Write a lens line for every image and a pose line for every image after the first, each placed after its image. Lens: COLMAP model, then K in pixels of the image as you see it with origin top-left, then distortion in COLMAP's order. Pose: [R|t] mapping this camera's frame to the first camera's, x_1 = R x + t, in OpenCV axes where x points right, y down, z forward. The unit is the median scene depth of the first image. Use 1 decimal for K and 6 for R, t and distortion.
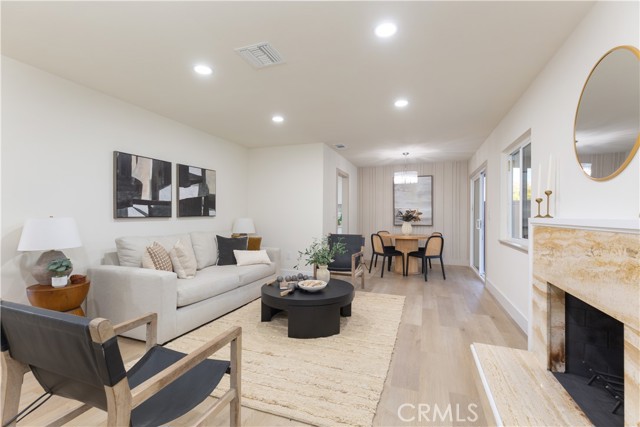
lens RADIAL K [[288.0, 0, 316.5], [0, 288.0, 212.9], [0, 0, 1]] dist [0.003756, -0.000379]
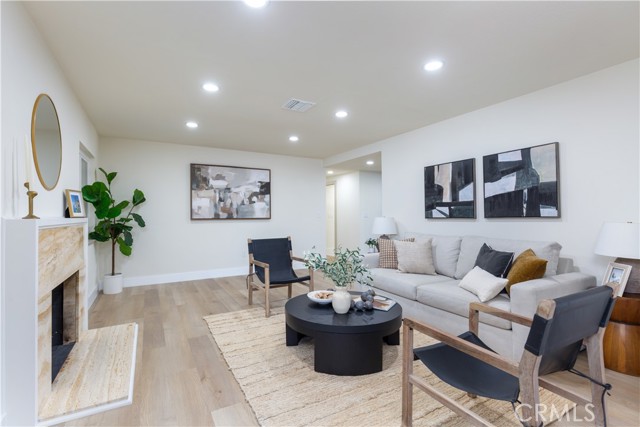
lens RADIAL K [[306.9, 0, 320.3], [0, 306.9, 215.2], [0, 0, 1]] dist [0.000508, 0.000081]
pose [[-0.640353, -0.003393, -0.768073, 0.601280], [0.006632, 0.999929, -0.009947, 0.012863], [0.768052, -0.011463, -0.640285, 1.354586]]
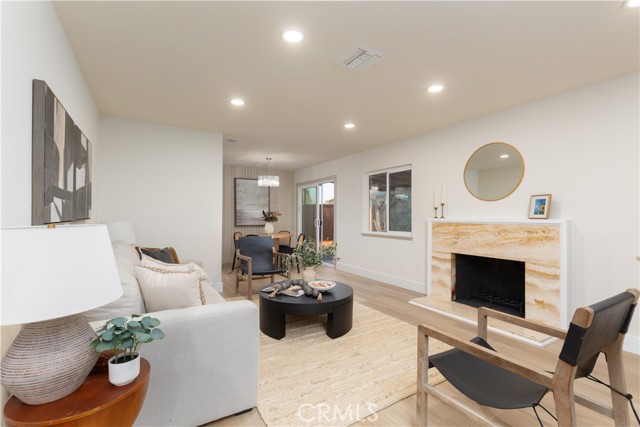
lens RADIAL K [[288.0, 0, 319.0], [0, 288.0, 213.9], [0, 0, 1]] dist [0.003756, -0.000379]
pose [[0.611288, 0.002772, 0.791403, -0.710717], [-0.006988, 0.999974, 0.001895, -0.005089], [-0.791377, -0.006689, 0.611291, 0.329691]]
